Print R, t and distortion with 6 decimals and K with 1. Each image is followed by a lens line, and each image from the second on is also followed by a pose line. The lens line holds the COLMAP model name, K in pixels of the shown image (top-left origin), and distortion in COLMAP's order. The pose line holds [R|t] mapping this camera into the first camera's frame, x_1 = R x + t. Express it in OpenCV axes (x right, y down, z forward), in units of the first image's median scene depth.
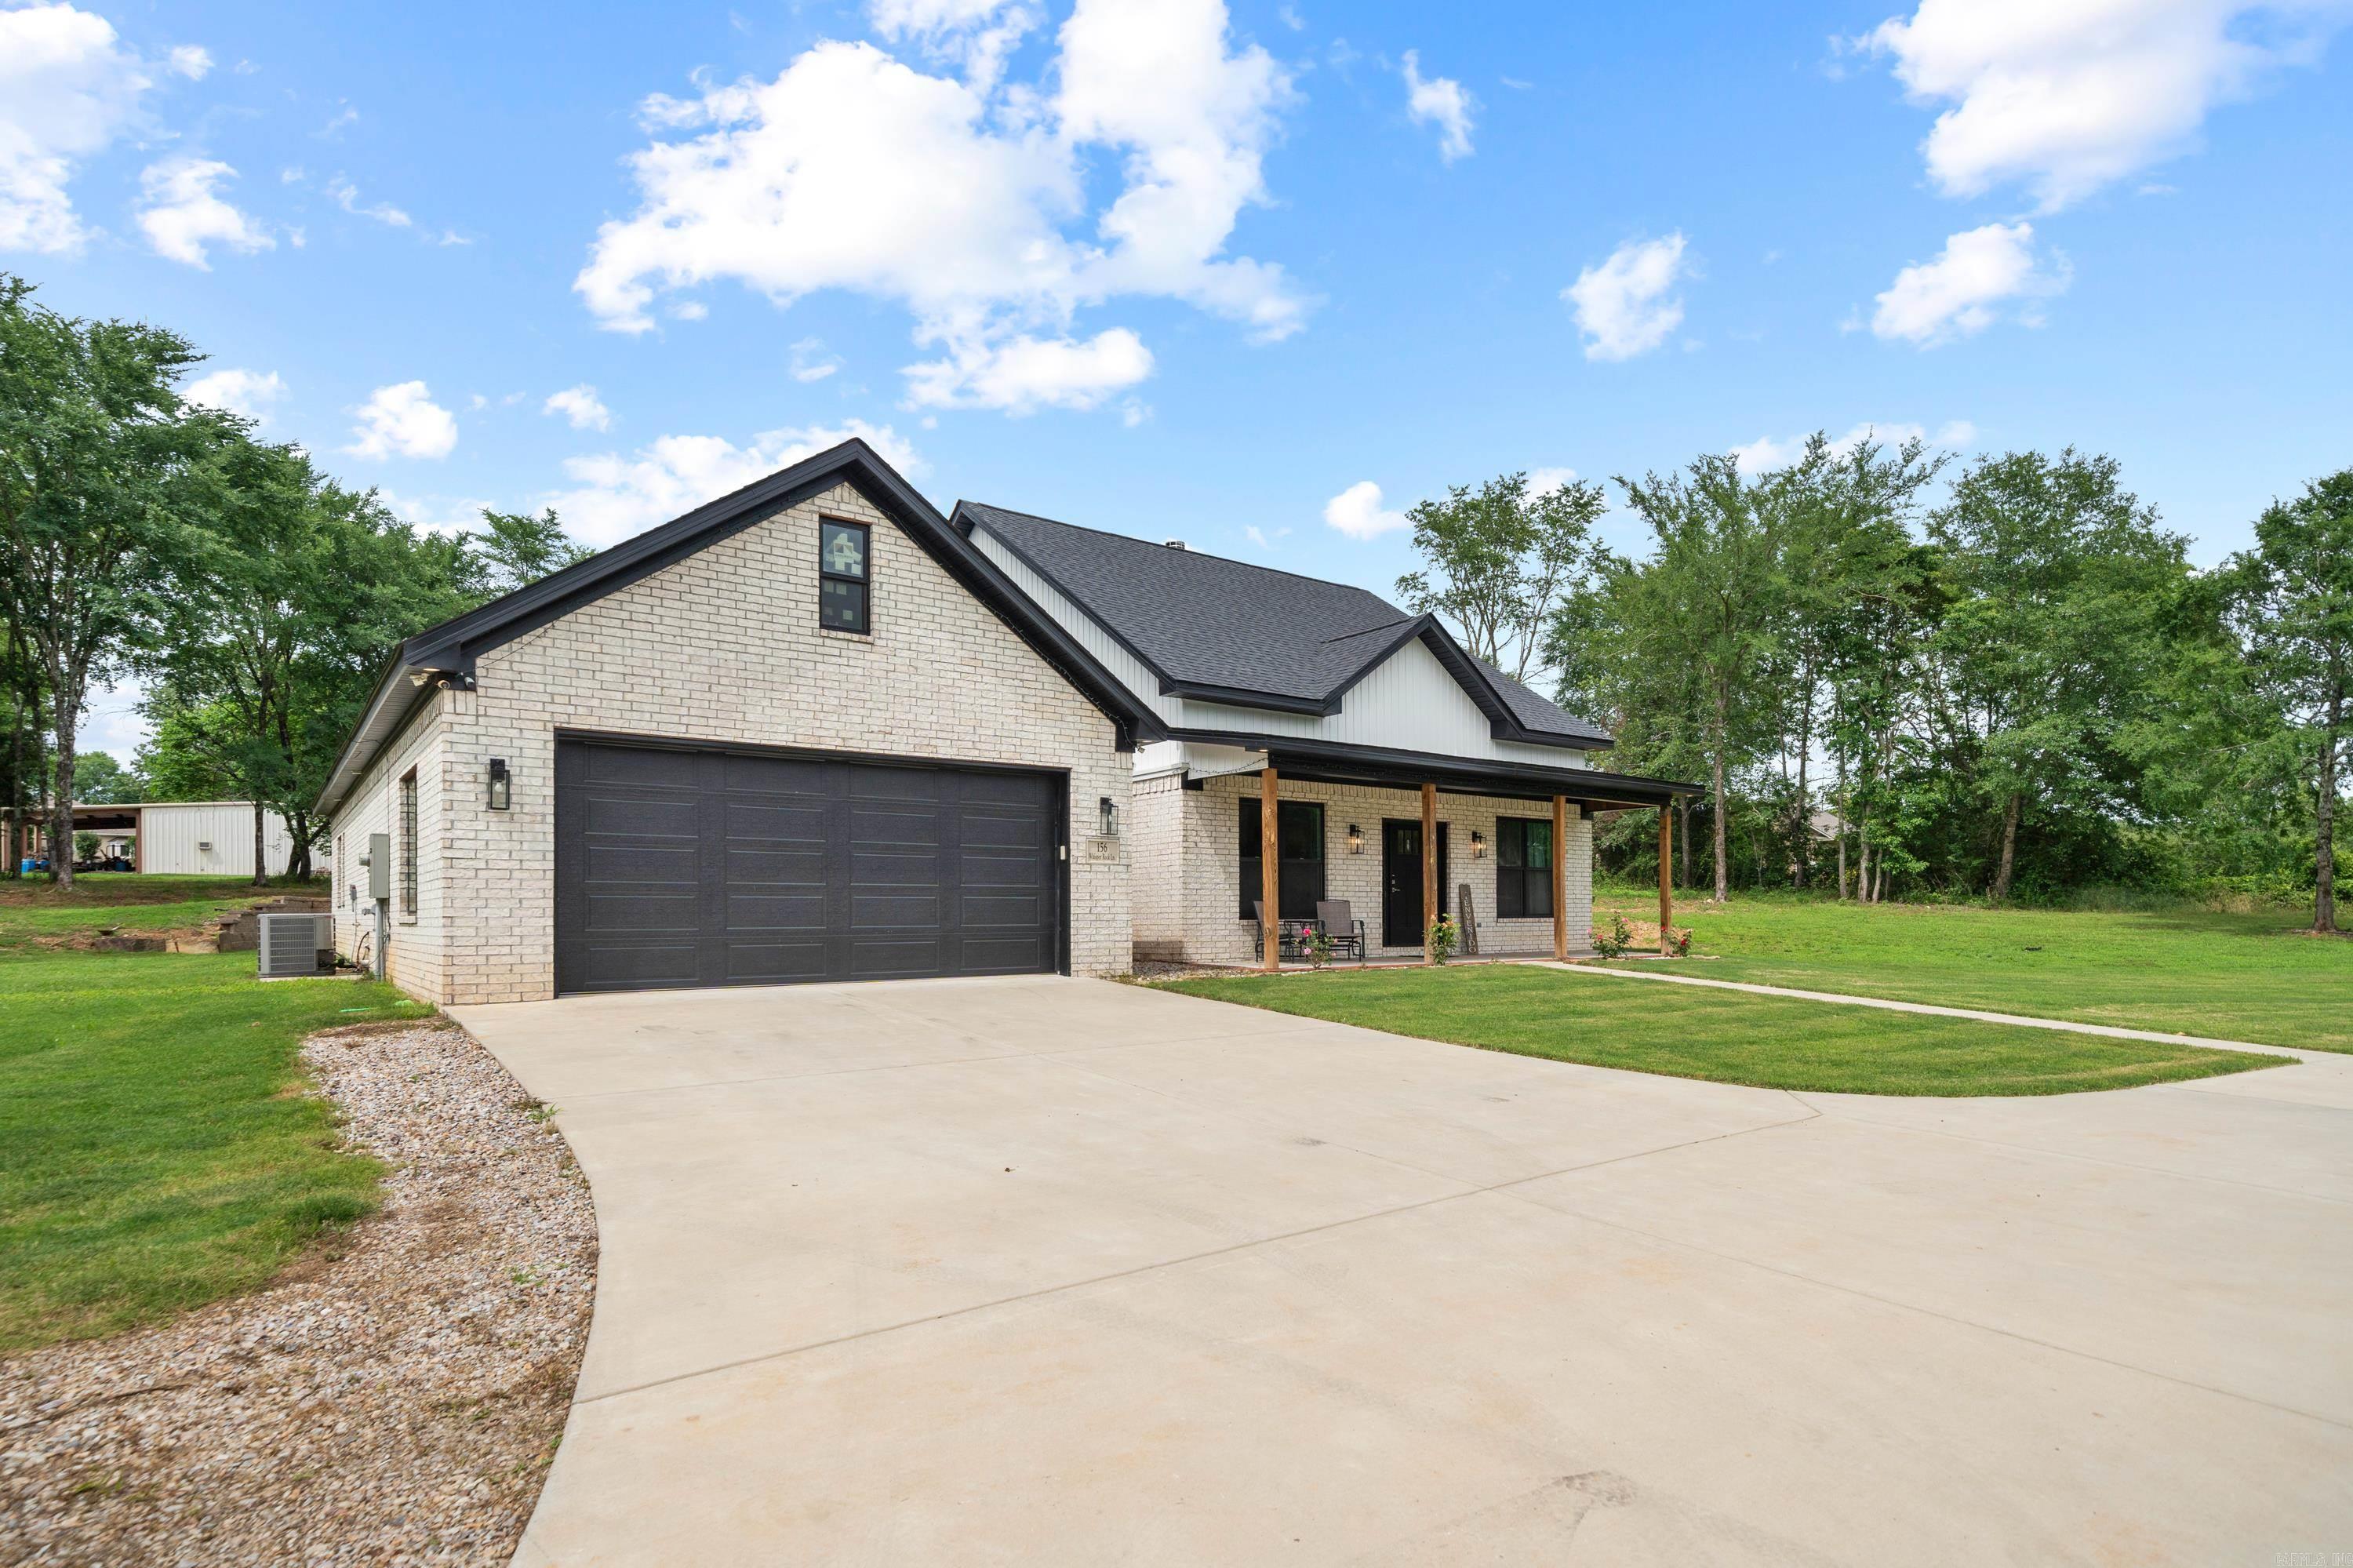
lens RADIAL K [[1180.6, 0, 1136.8], [0, 1180.6, 907.5], [0, 0, 1]] dist [0.000428, 0.000275]
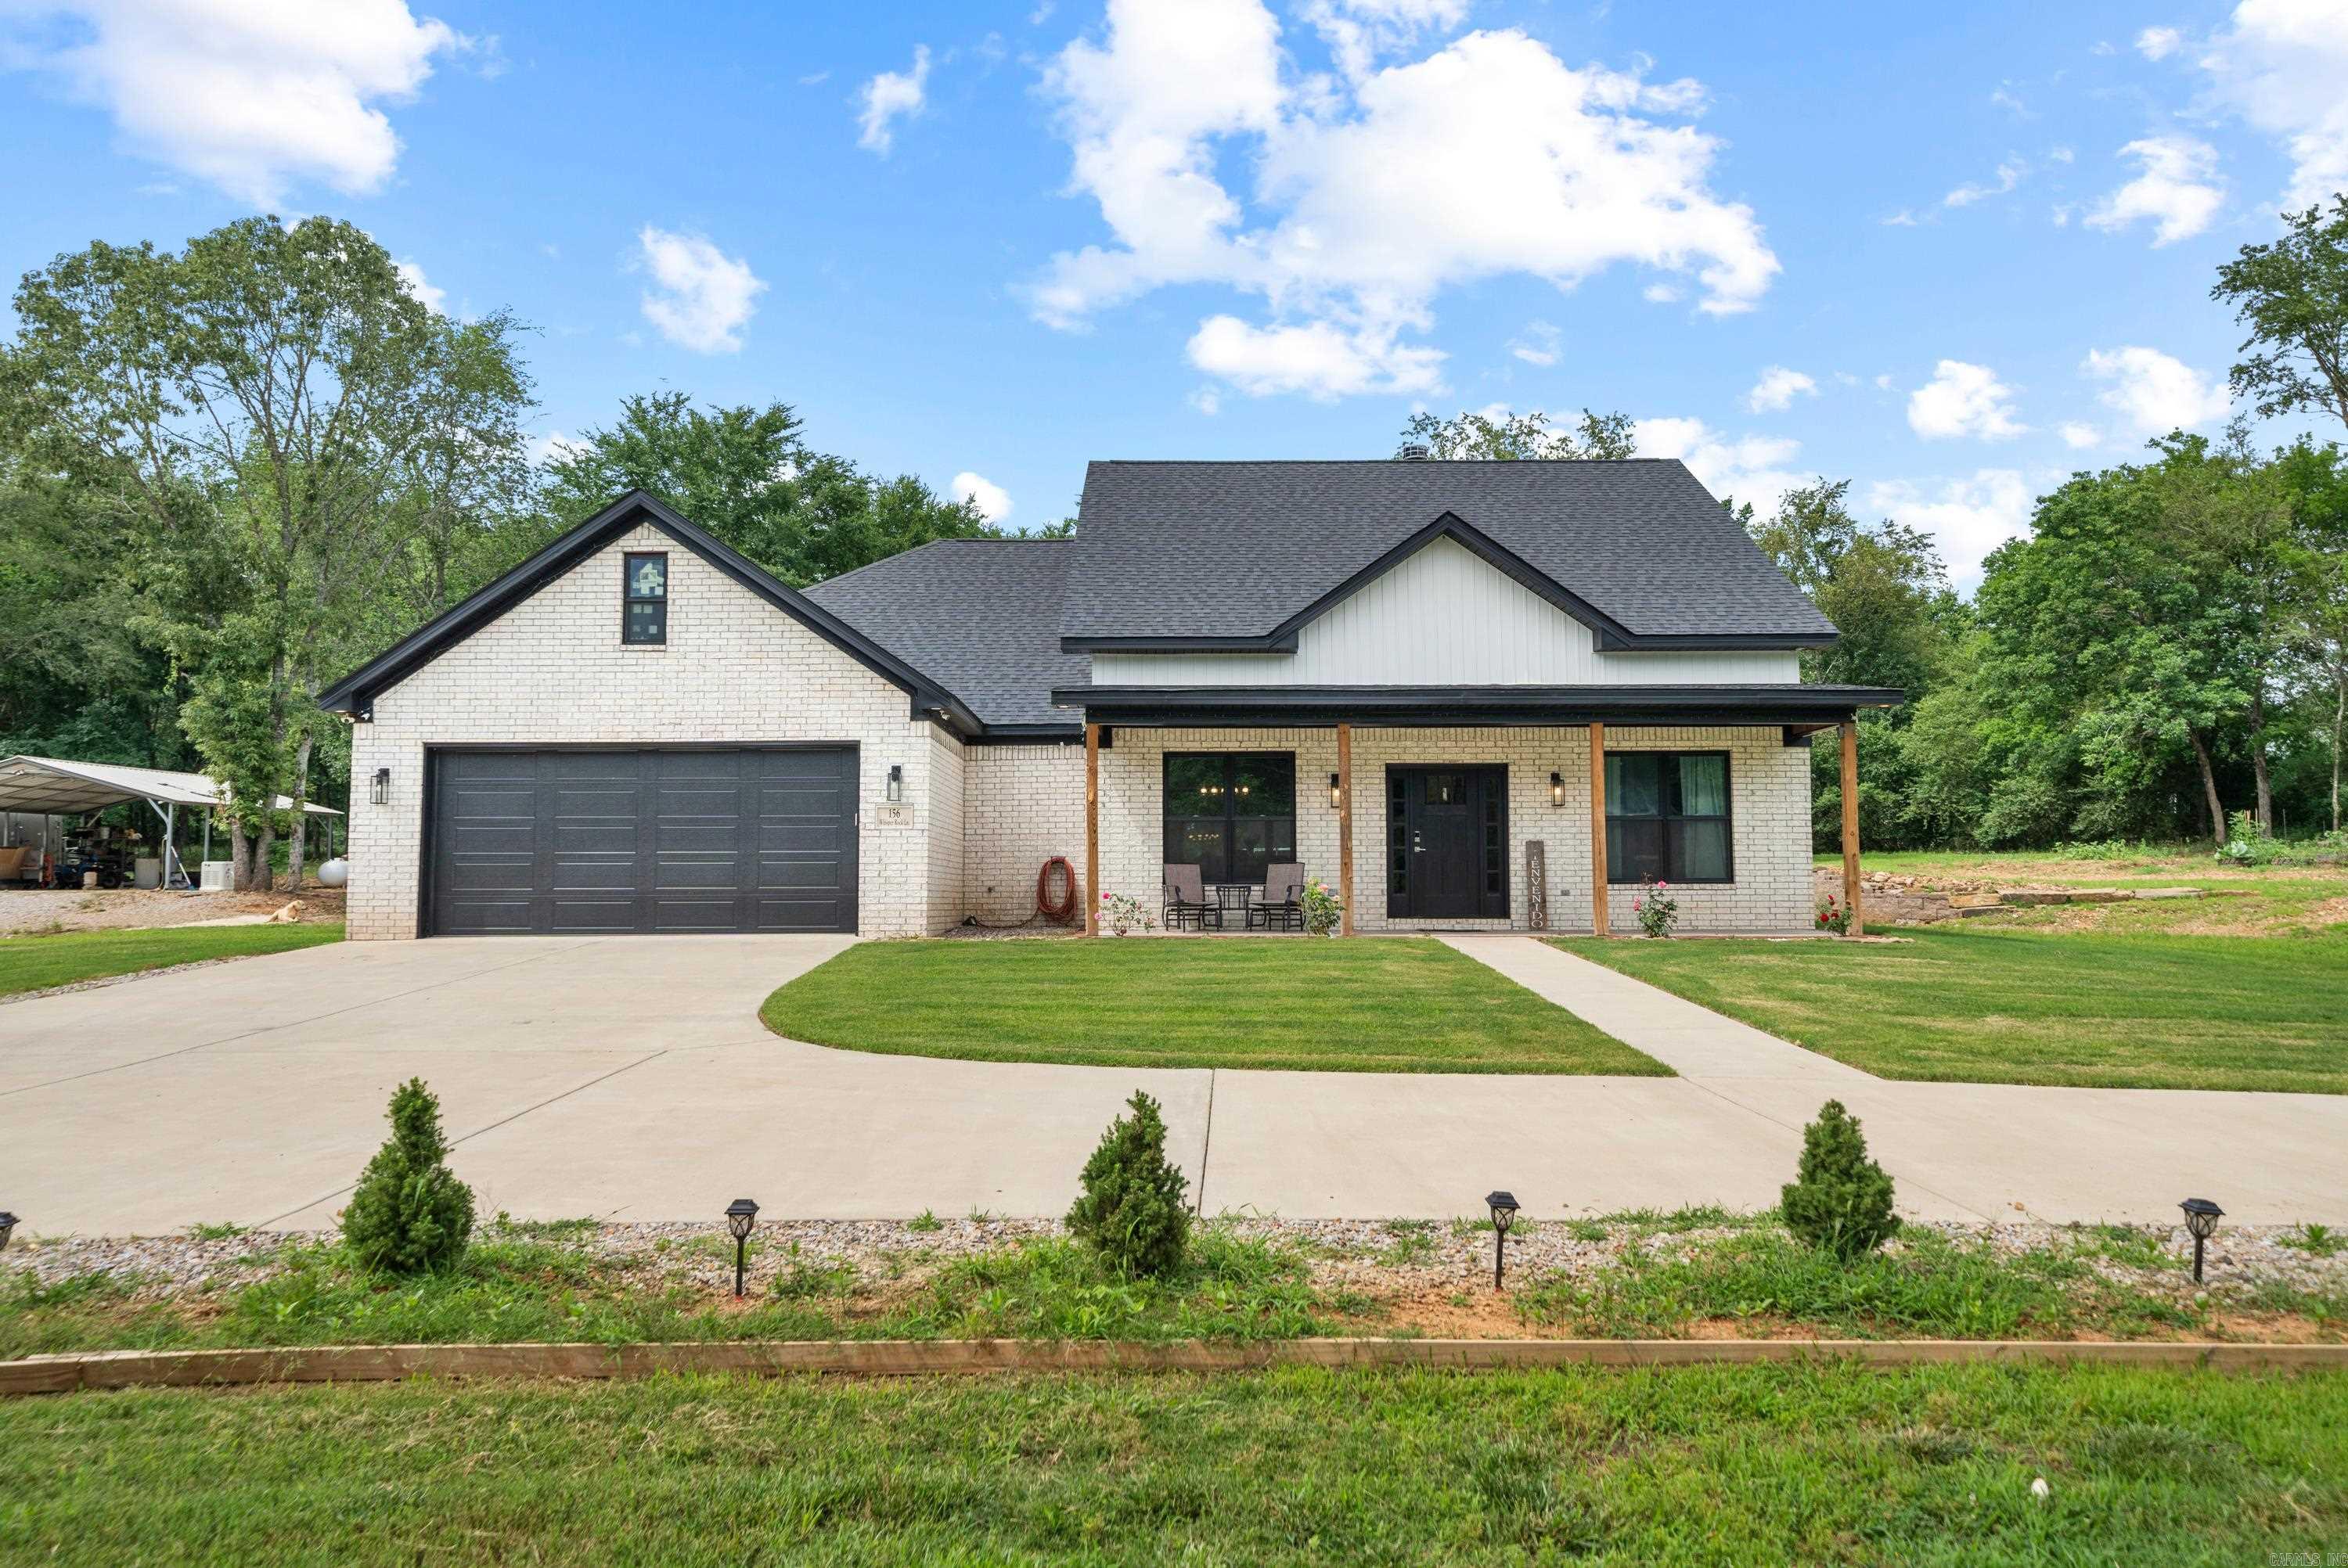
lens RADIAL K [[1510.2, 0, 1174.0], [0, 1510.2, 784.0], [0, 0, 1]] dist [-0.003222, -0.000812]
pose [[0.812310, -0.047132, -0.581318, 0.961703], [0.003985, 0.997155, -0.075279, 0.025187], [0.583212, 0.058834, 0.810186, 0.062626]]
